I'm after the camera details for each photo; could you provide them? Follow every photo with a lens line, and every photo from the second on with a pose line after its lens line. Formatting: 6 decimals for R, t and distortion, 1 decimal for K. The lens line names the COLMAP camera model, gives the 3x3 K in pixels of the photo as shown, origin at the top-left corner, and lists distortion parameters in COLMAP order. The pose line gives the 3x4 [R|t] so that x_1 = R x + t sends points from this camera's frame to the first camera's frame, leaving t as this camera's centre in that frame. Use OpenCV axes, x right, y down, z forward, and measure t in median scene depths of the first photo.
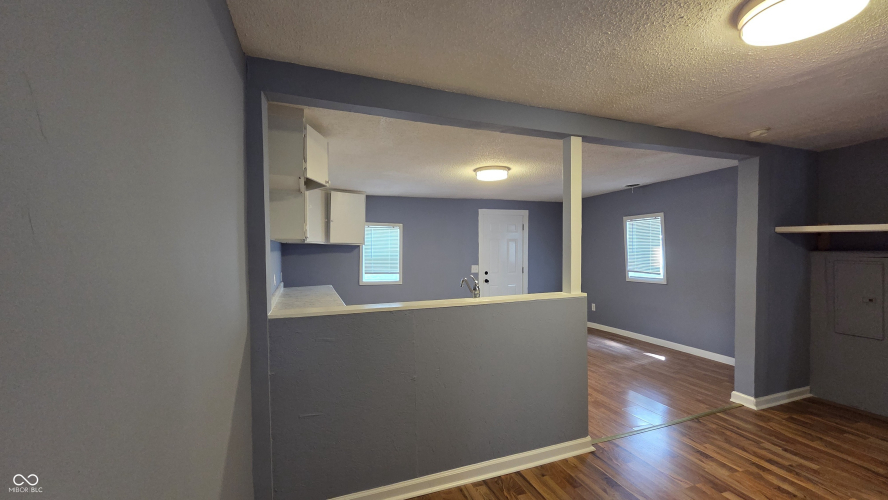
lens RADIAL K [[366.1, 0, 440.3], [0, 366.1, 251.1], [0, 0, 1]] dist [-0.001706, -0.000498]
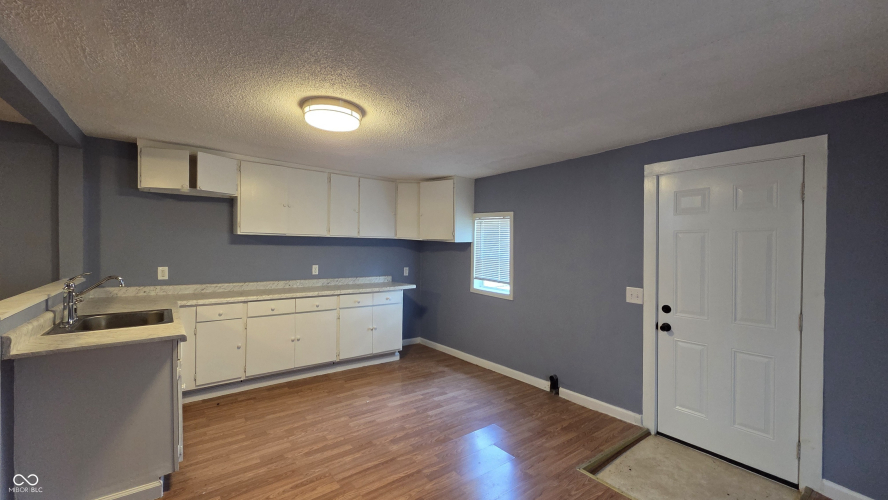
lens RADIAL K [[361.8, 0, 442.0], [0, 361.8, 252.9], [0, 0, 1]] dist [0.001665, -0.000924]
pose [[0.292278, 0.030787, -0.955838, 0.937199], [-0.029775, 0.999290, 0.023082, -0.018407], [0.955870, 0.021714, 0.292987, 1.264934]]
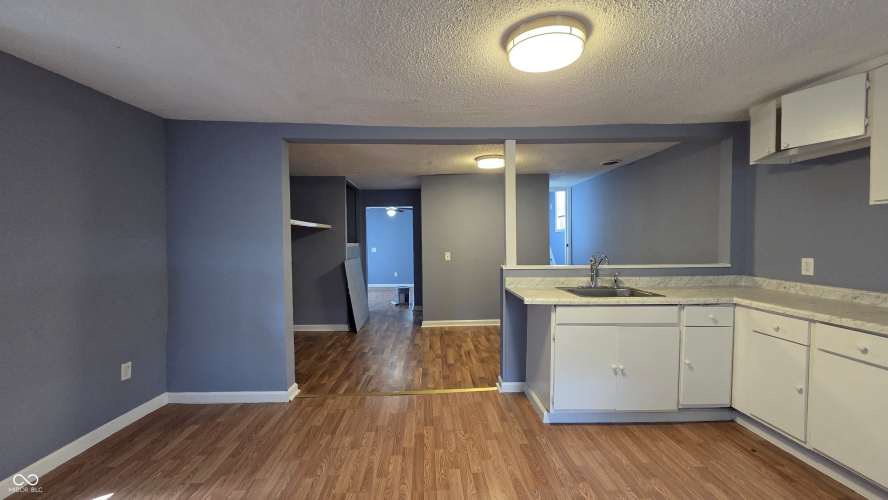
lens RADIAL K [[361.8, 0, 442.0], [0, 361.8, 252.9], [0, 0, 1]] dist [0.001665, -0.000924]
pose [[-0.948735, 0.006688, 0.316001, 0.156379], [0.022816, 0.998617, 0.047364, 0.005001], [-0.315247, 0.052146, -0.947576, 1.829426]]
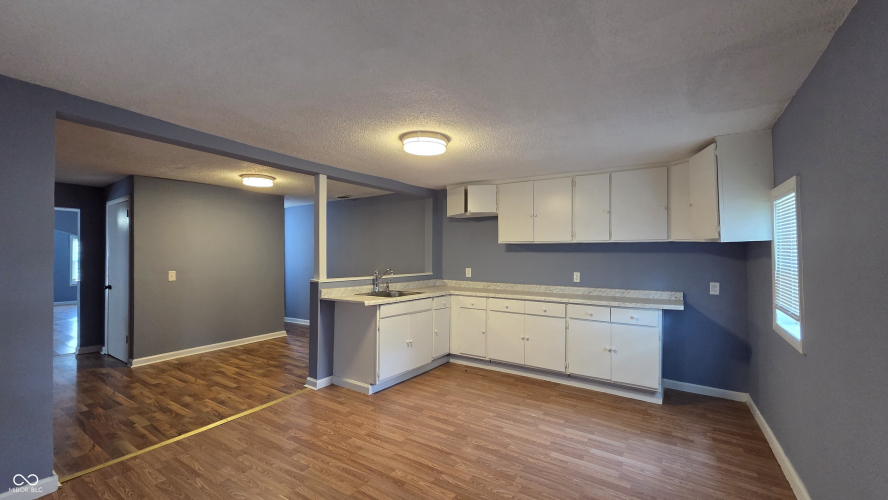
lens RADIAL K [[361.8, 0, 442.0], [0, 361.8, 252.9], [0, 0, 1]] dist [0.001665, -0.000924]
pose [[-0.808143, 0.000878, -0.588985, 0.670828], [-0.005277, 0.999948, 0.008731, -0.006716], [0.588962, 0.010164, -0.808097, 2.011746]]
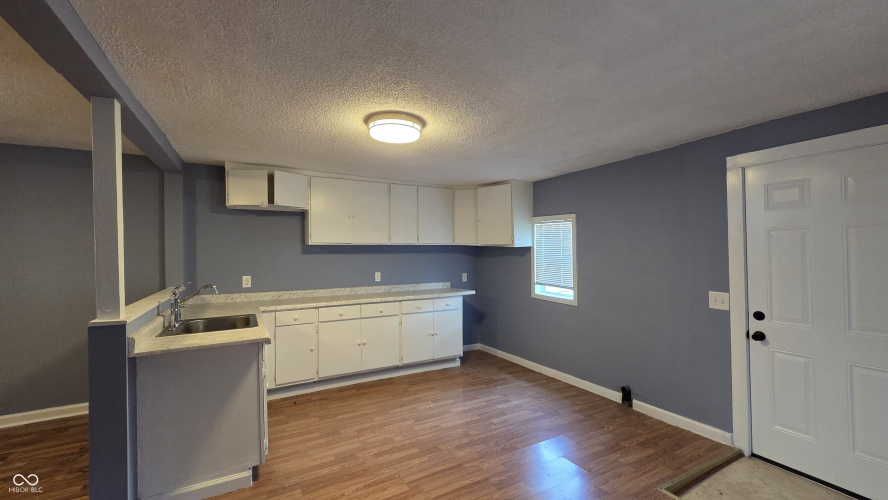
lens RADIAL K [[361.8, 0, 442.0], [0, 361.8, 252.9], [0, 0, 1]] dist [0.001665, -0.000924]
pose [[0.145670, 0.010580, -0.989277, 0.936854], [-0.005483, 0.999936, 0.009886, -0.018517], [0.989318, 0.003984, 0.145718, 1.249926]]
